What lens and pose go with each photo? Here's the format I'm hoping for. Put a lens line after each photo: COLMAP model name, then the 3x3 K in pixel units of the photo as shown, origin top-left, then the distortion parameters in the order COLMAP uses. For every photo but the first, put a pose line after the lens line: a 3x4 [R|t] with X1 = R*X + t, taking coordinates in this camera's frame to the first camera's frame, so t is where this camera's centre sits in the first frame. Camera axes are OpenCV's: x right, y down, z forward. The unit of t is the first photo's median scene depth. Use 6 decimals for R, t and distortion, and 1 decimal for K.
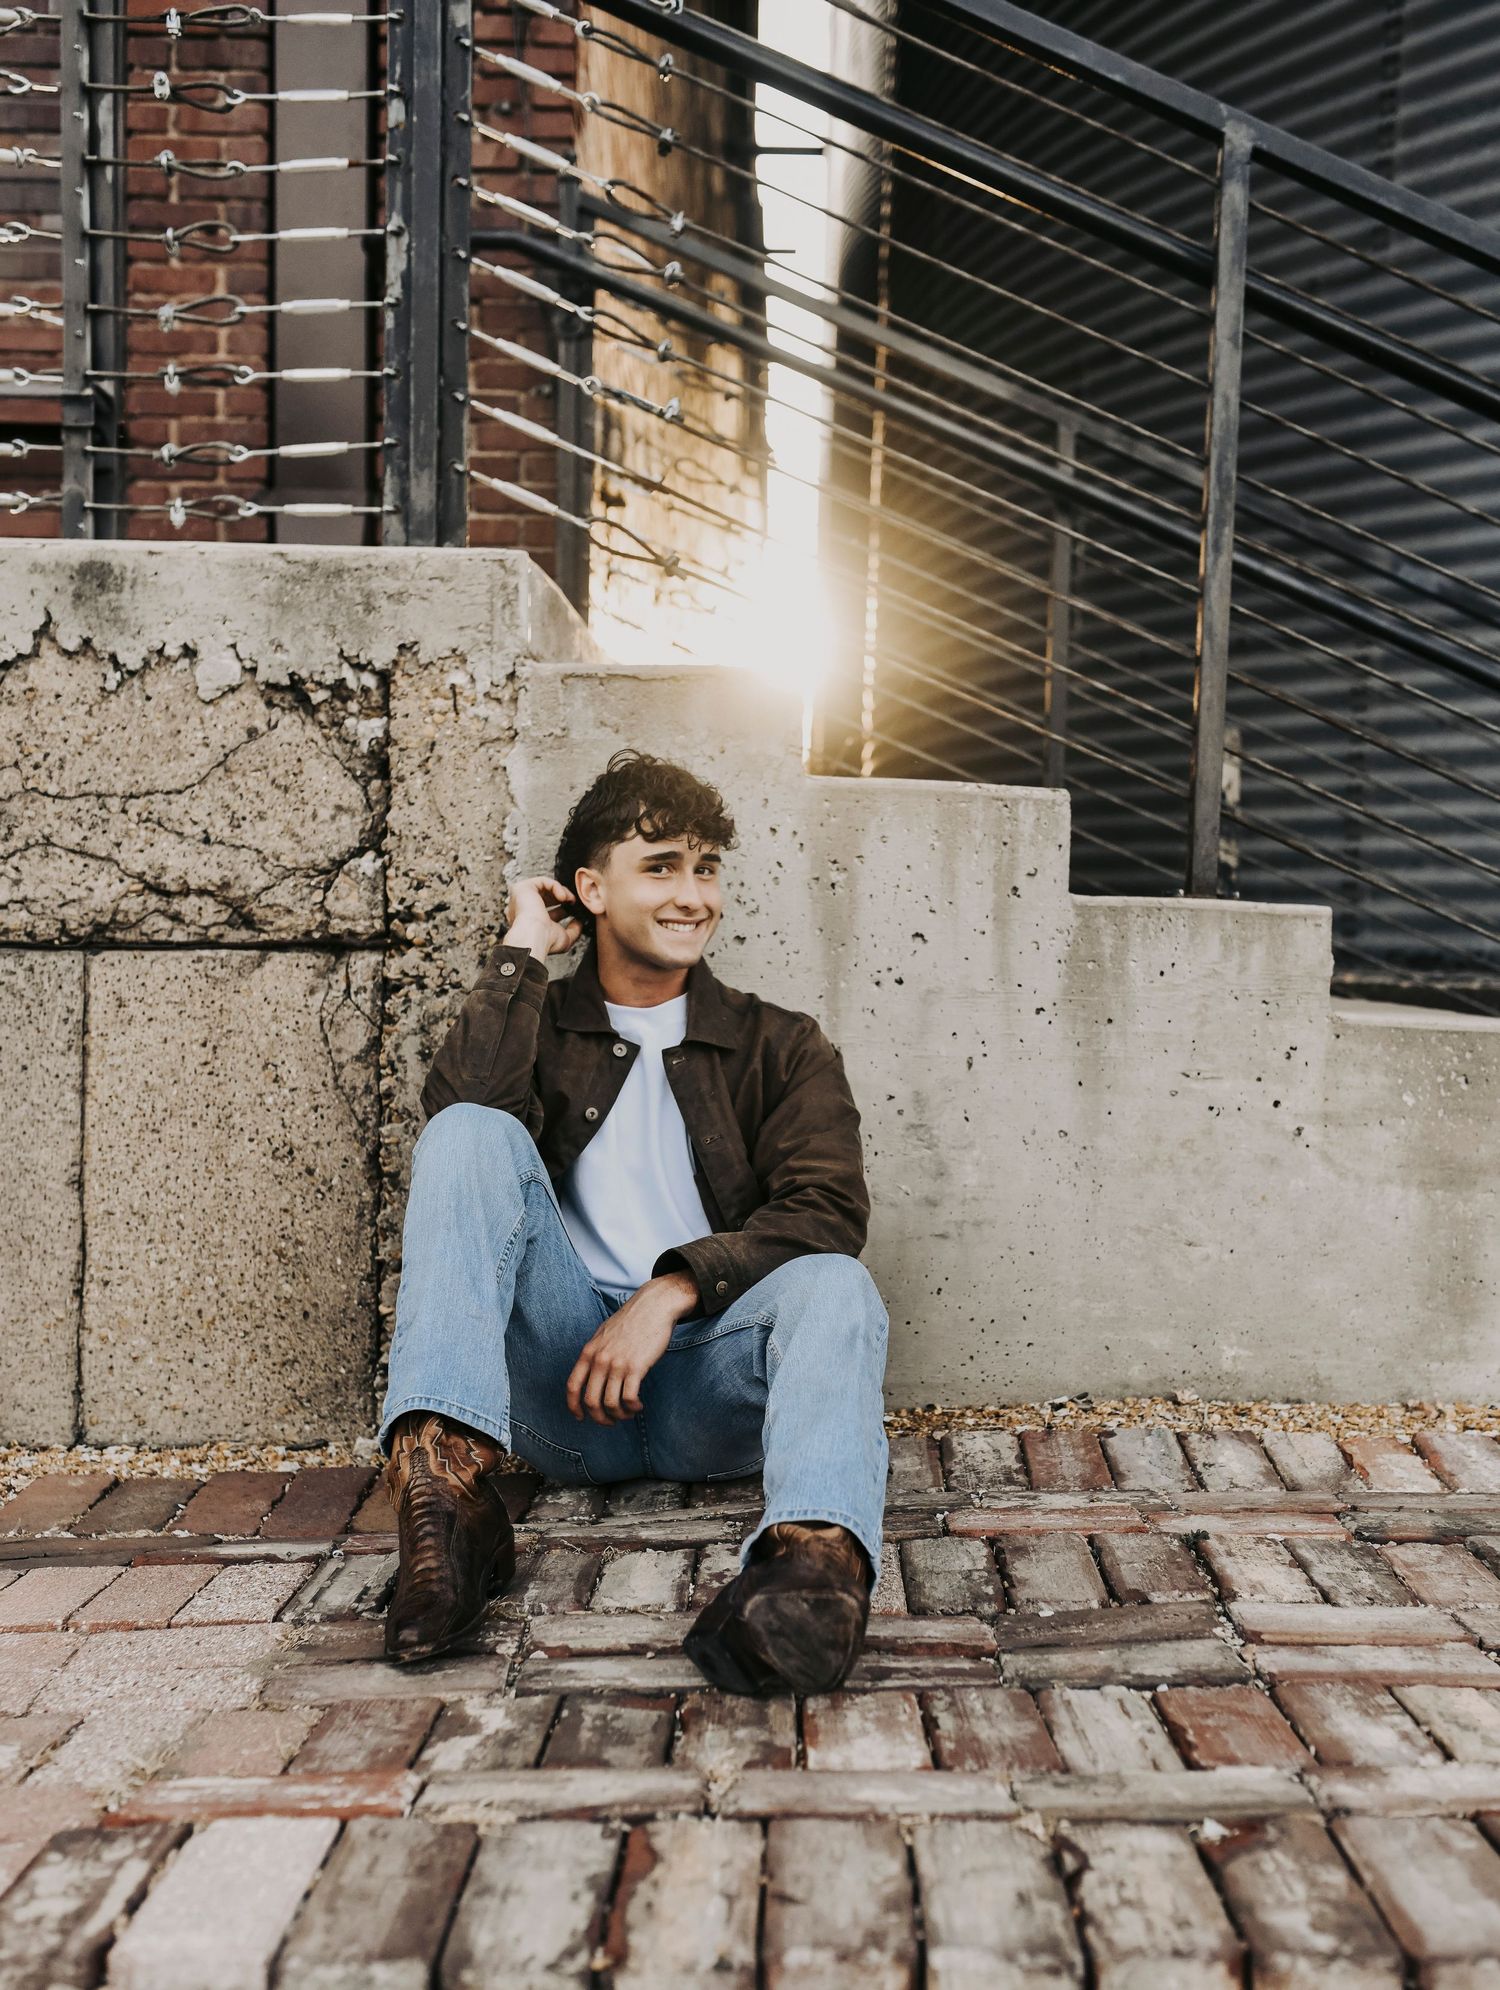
lens RADIAL K [[2079.1, 0, 775.0], [0, 2079.1, 1113.3], [0, 0, 1]] dist [-0.045623, 0.000000]
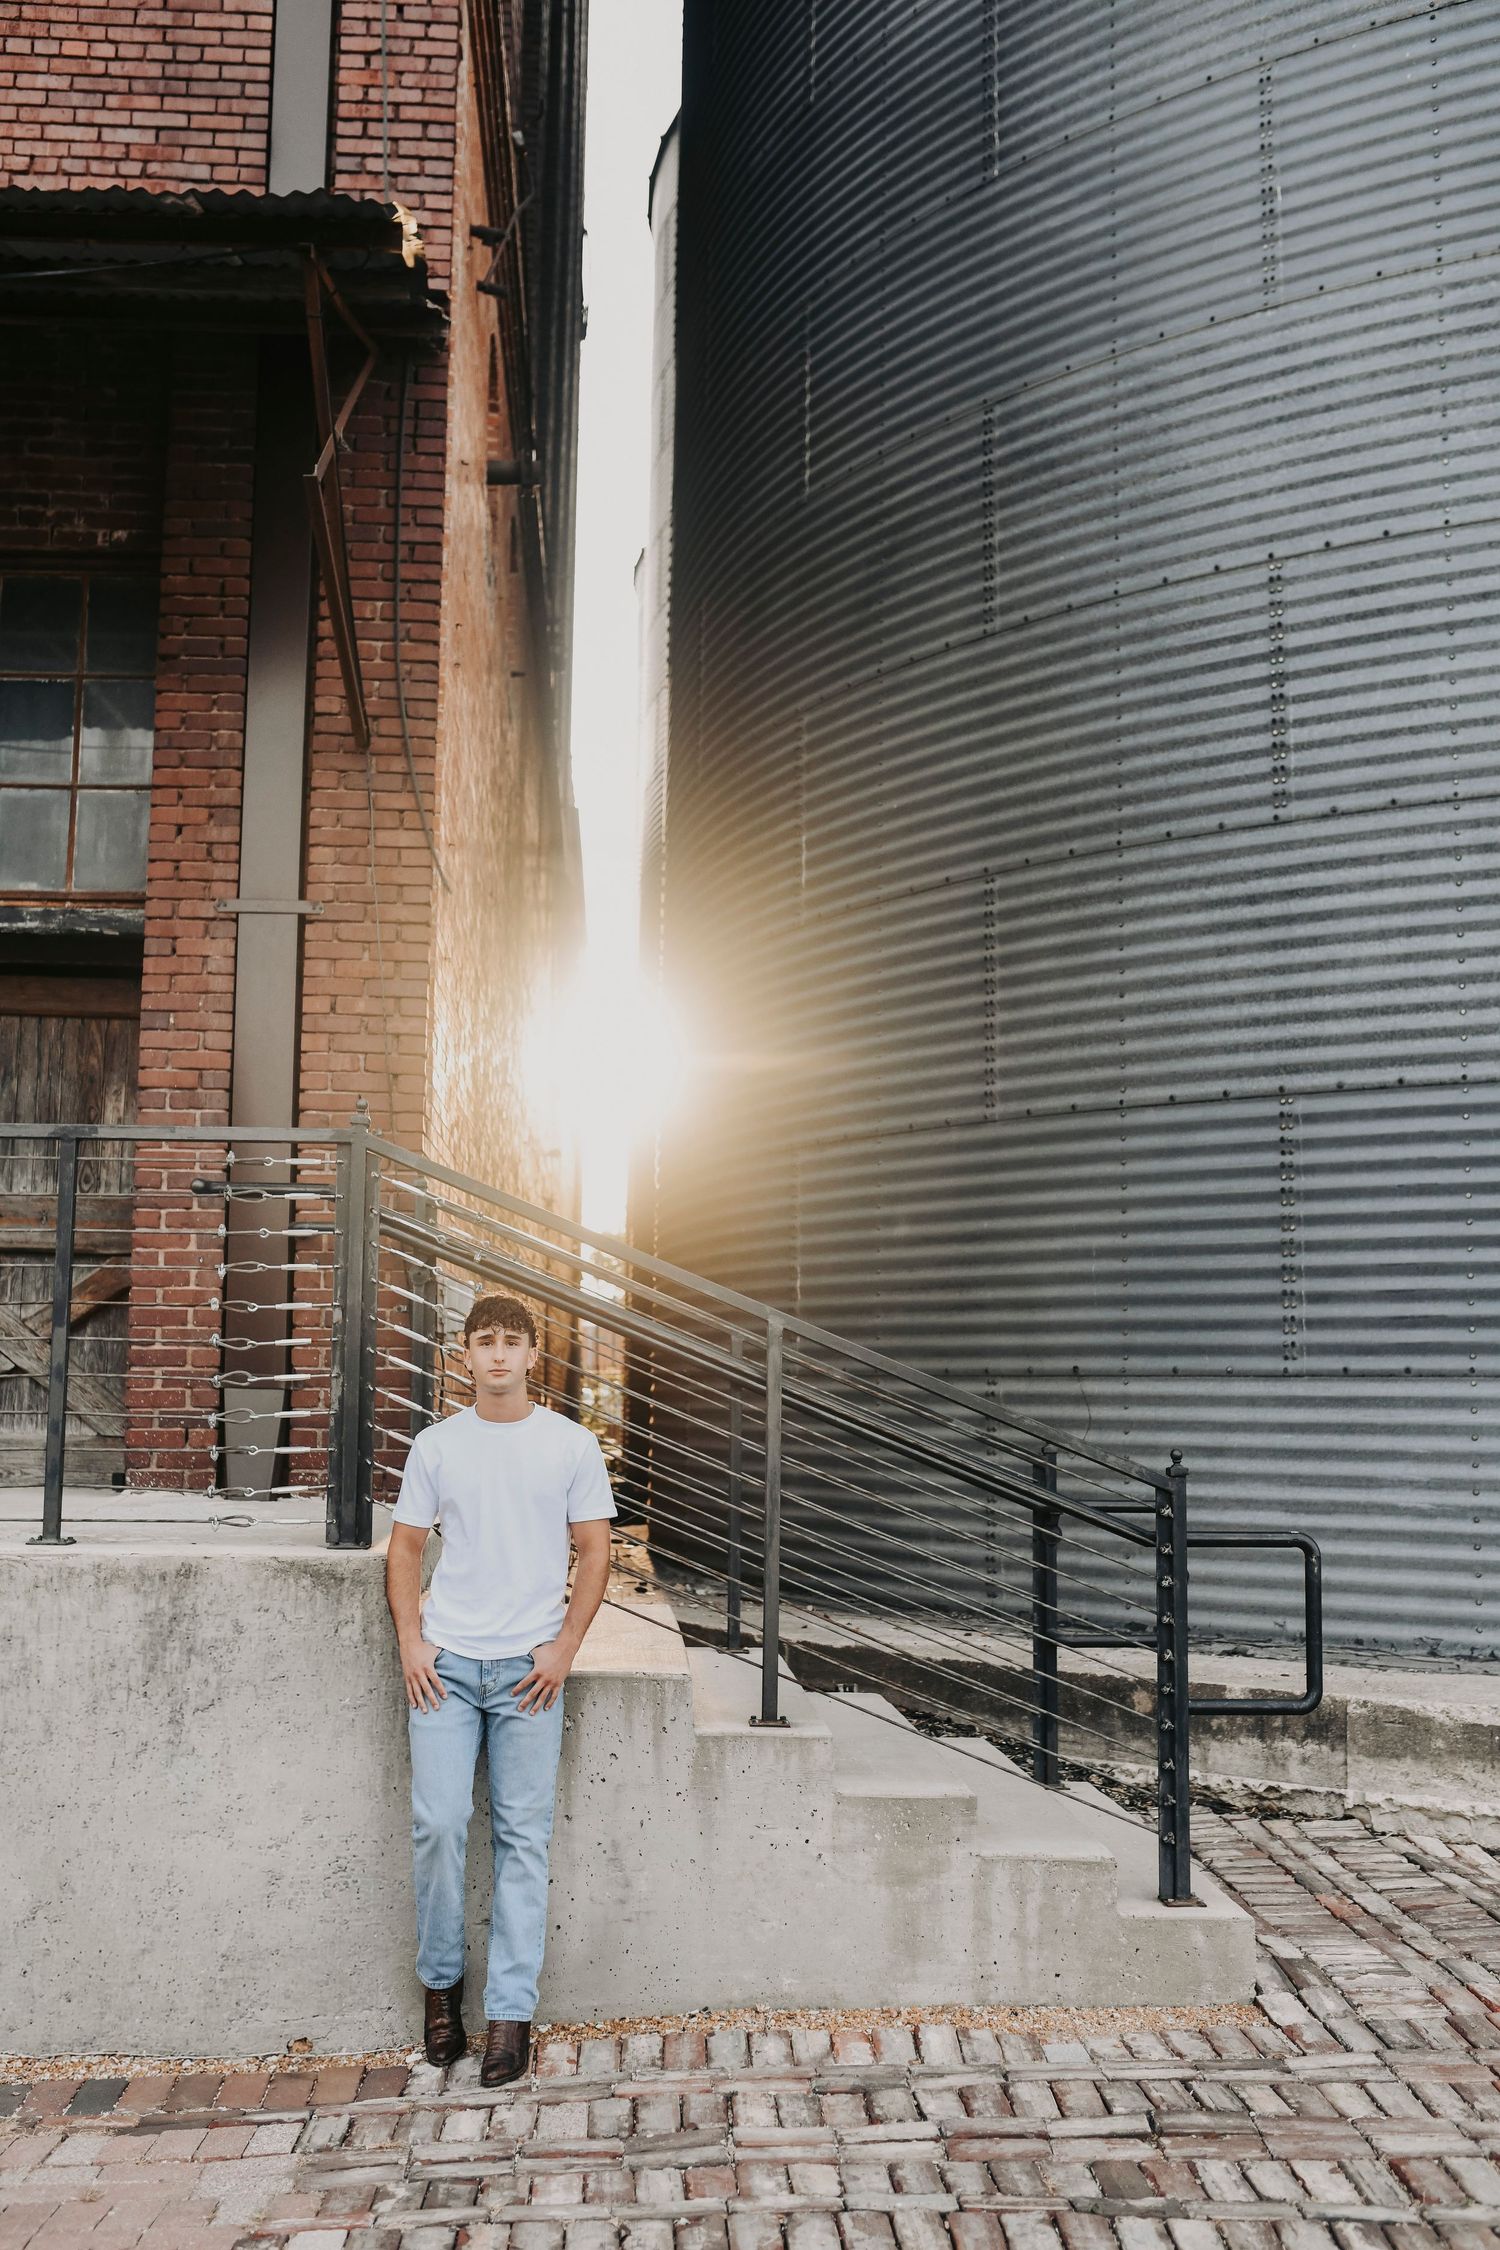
lens RADIAL K [[2181.2, 0, 748.6], [0, 2181.2, 1122.2], [0, 0, 1]] dist [-0.024505, 0.000000]
pose [[0.997820, -0.008470, 0.065448, 0.075594], [0.021664, 0.978812, -0.203612, -0.272143], [-0.062337, 0.204586, 0.976862, -1.179680]]
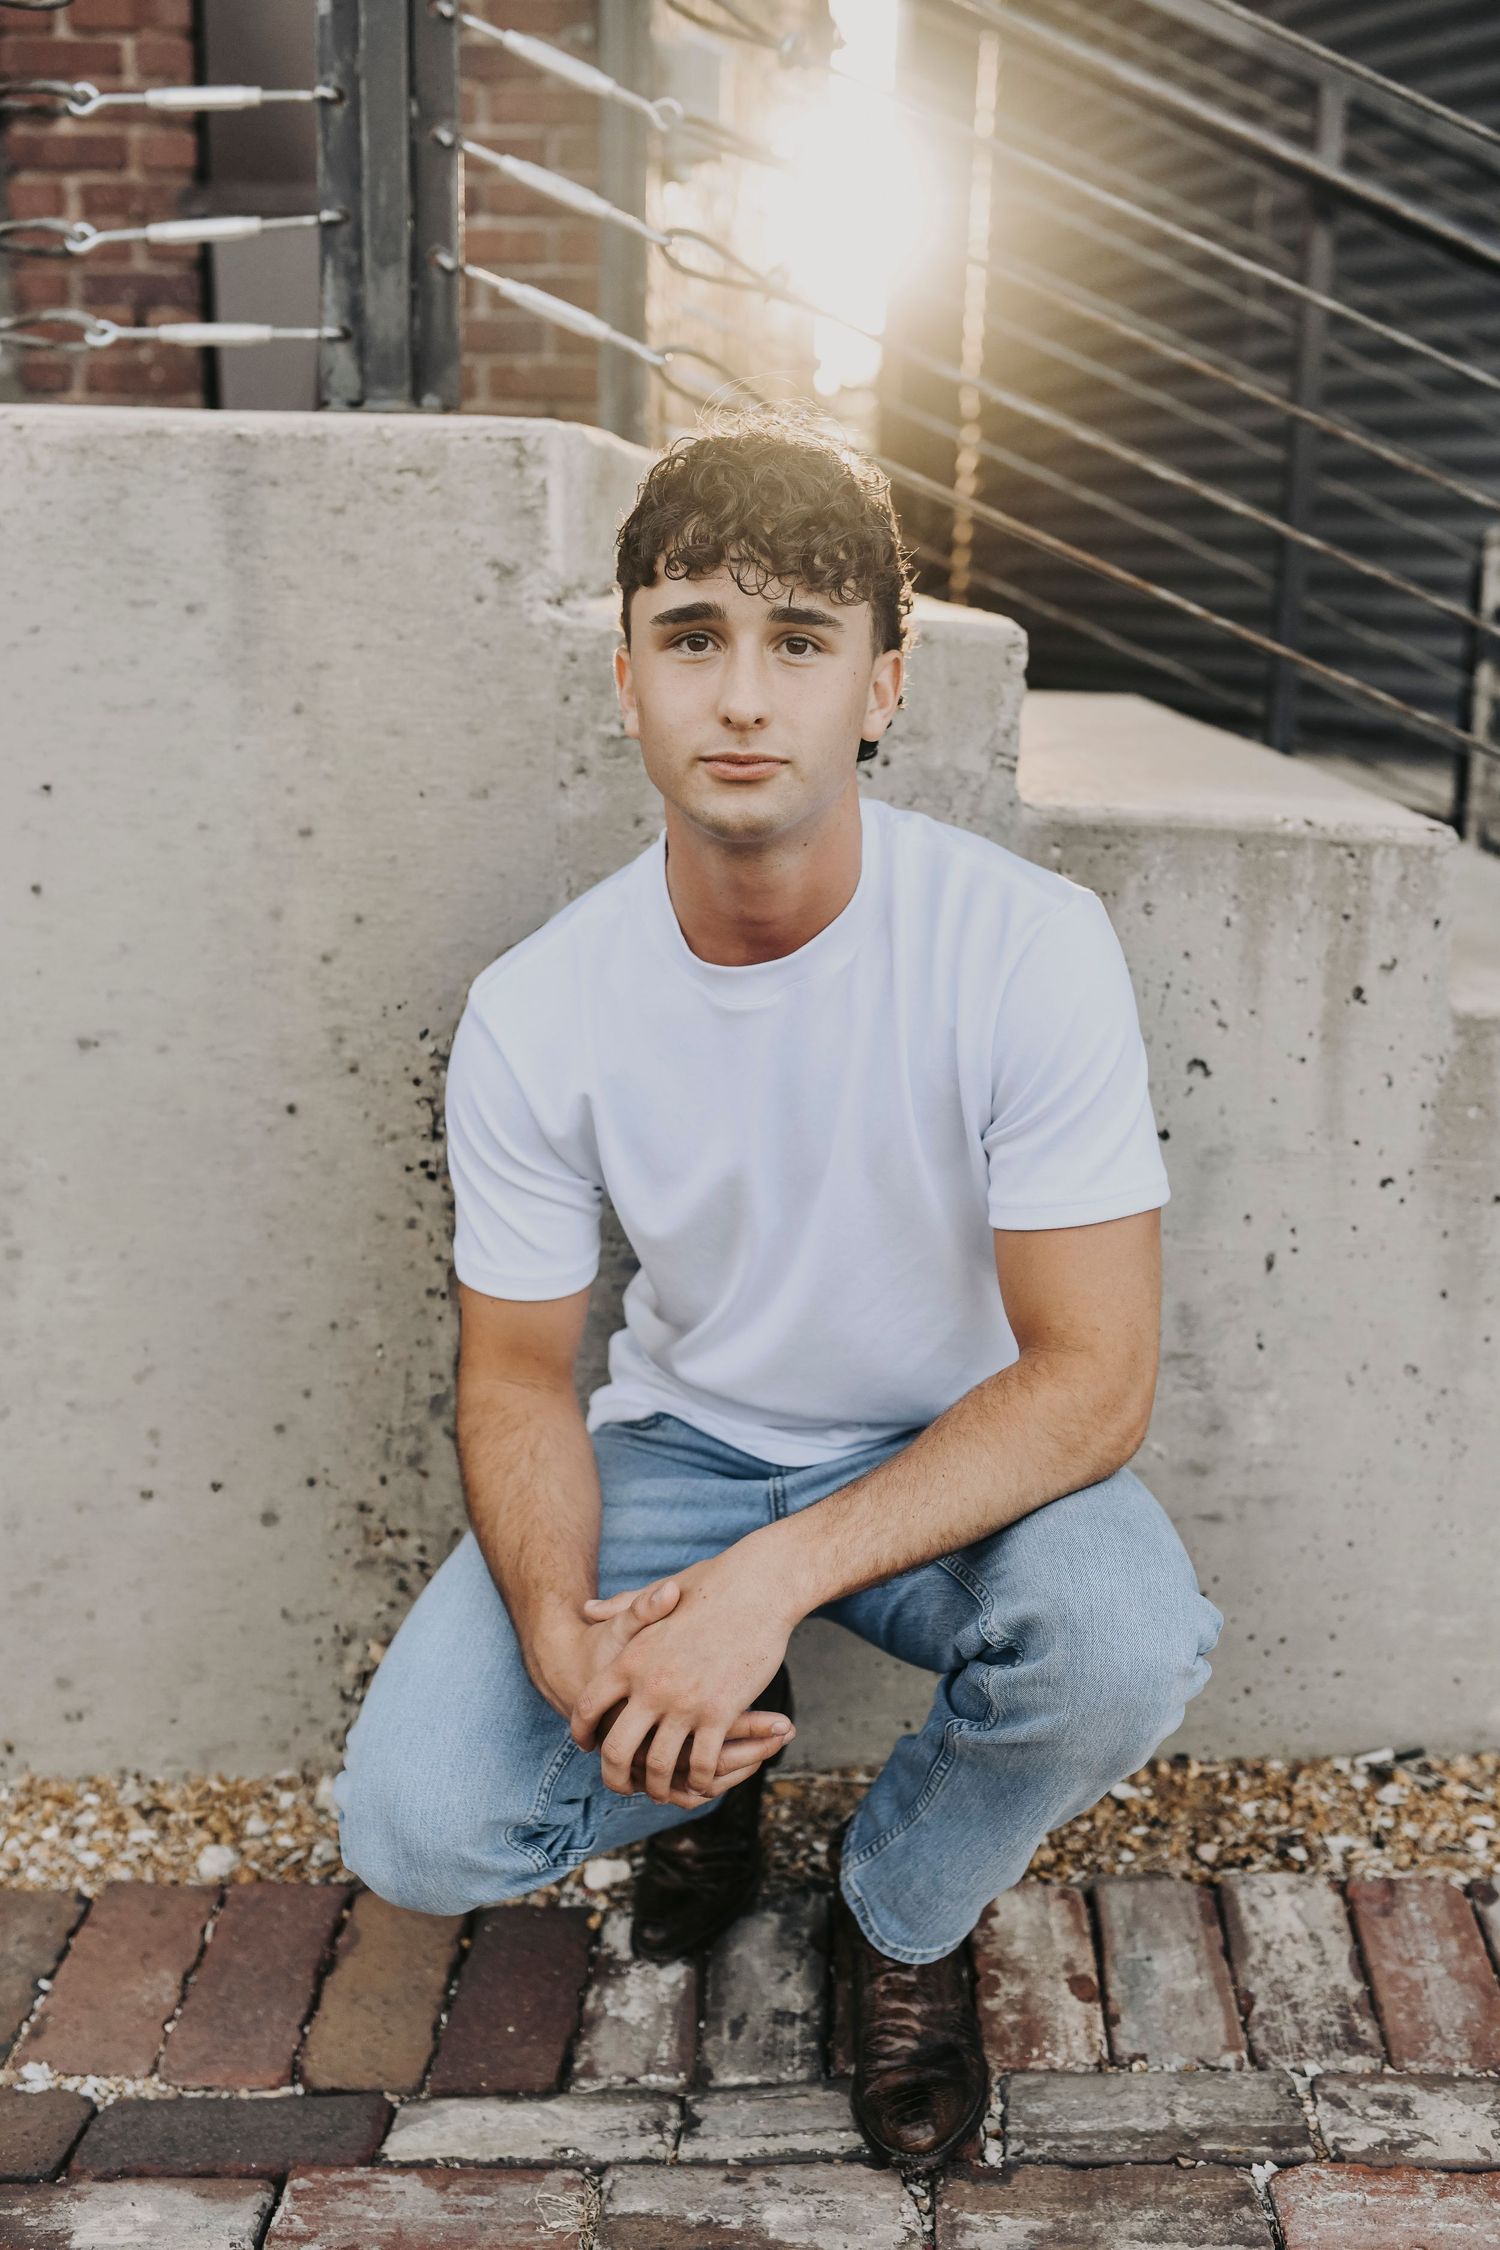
lens RADIAL K [[2181.2, 0, 739.5], [0, 2181.2, 1132.8], [0, 0, 1]] dist [-0.024505, 0.000000]
pose [[0.999140, 0.011507, -0.039844, -0.046167], [-0.004711, 0.986011, 0.166615, -0.193813], [0.041204, -0.166284, 0.985217, 0.393883]]
